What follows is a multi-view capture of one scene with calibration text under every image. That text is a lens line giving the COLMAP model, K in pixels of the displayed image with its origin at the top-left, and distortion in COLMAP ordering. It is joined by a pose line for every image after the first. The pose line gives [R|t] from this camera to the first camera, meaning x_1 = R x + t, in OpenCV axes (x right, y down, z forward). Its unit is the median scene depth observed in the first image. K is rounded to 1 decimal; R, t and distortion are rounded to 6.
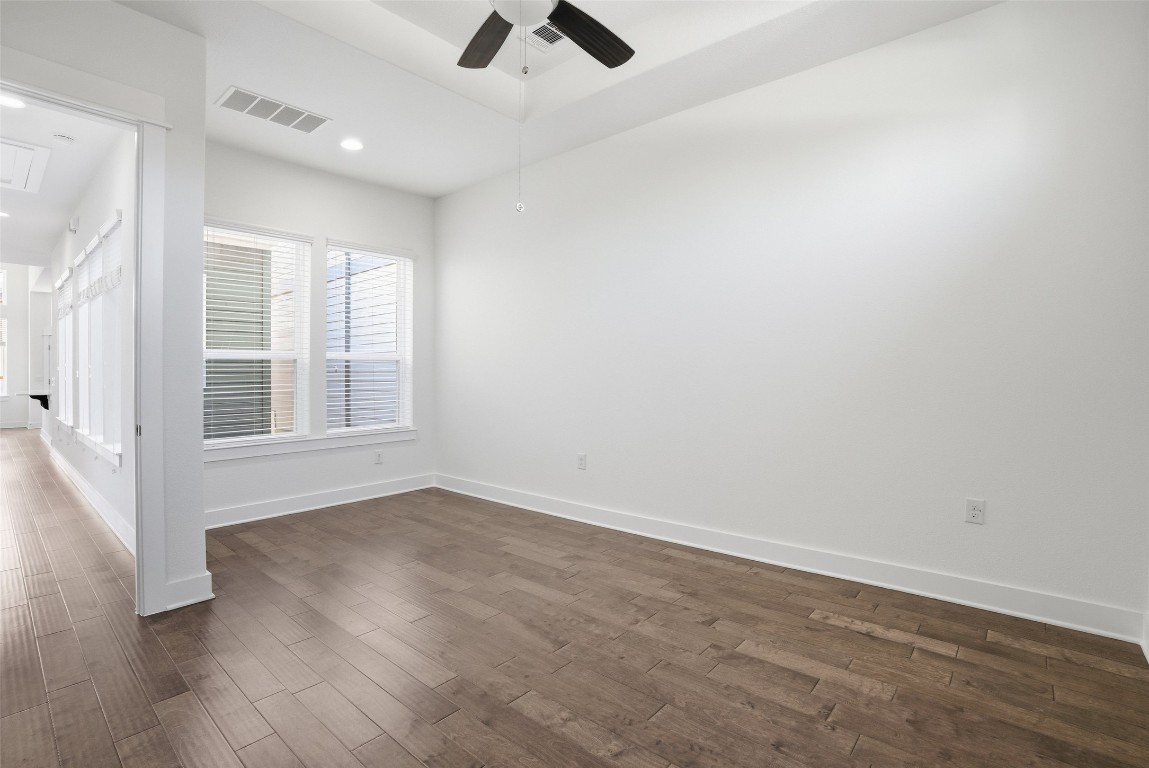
lens RADIAL K [[530.8, 0, 580.8], [0, 530.8, 377.8], [0, 0, 1]] dist [-0.075462, 0.026233]
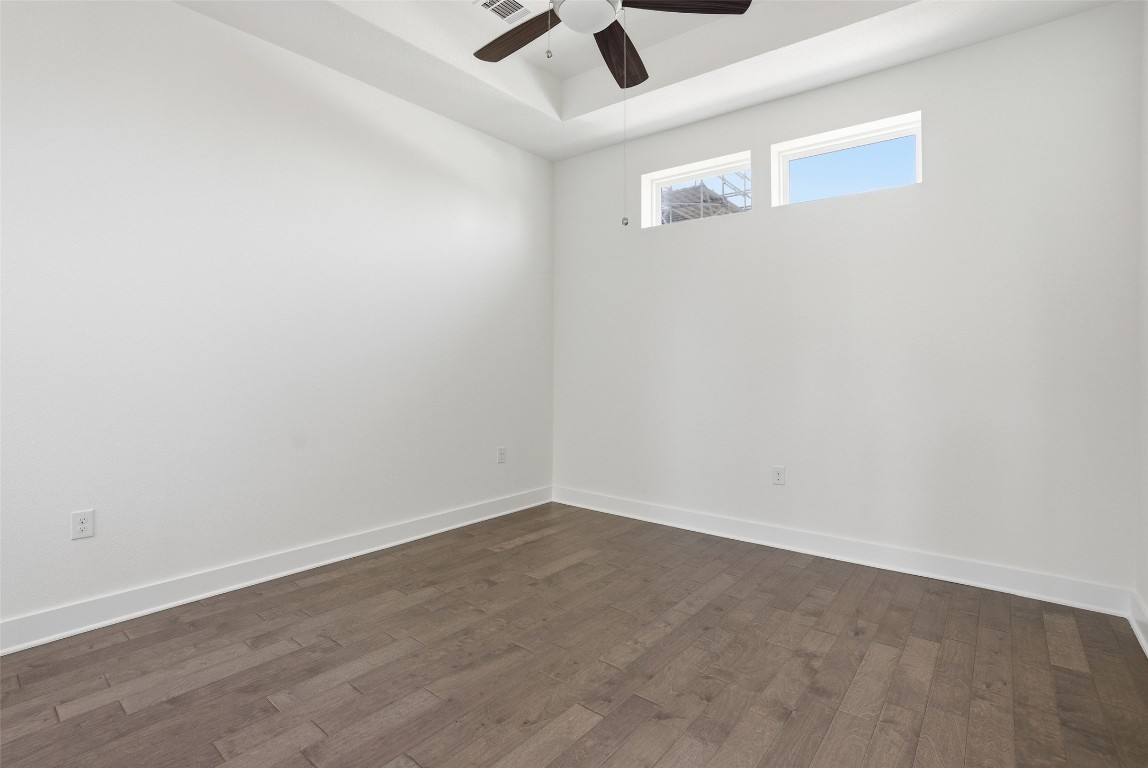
lens RADIAL K [[577.1, 0, 576.7], [0, 577.1, 378.9], [0, 0, 1]] dist [-0.075289, 0.038071]
pose [[-0.056012, -0.011113, 0.998368, -0.873369], [0.004204, 0.999927, 0.011367, 0.014684], [-0.998421, 0.004834, -0.055961, 0.779479]]
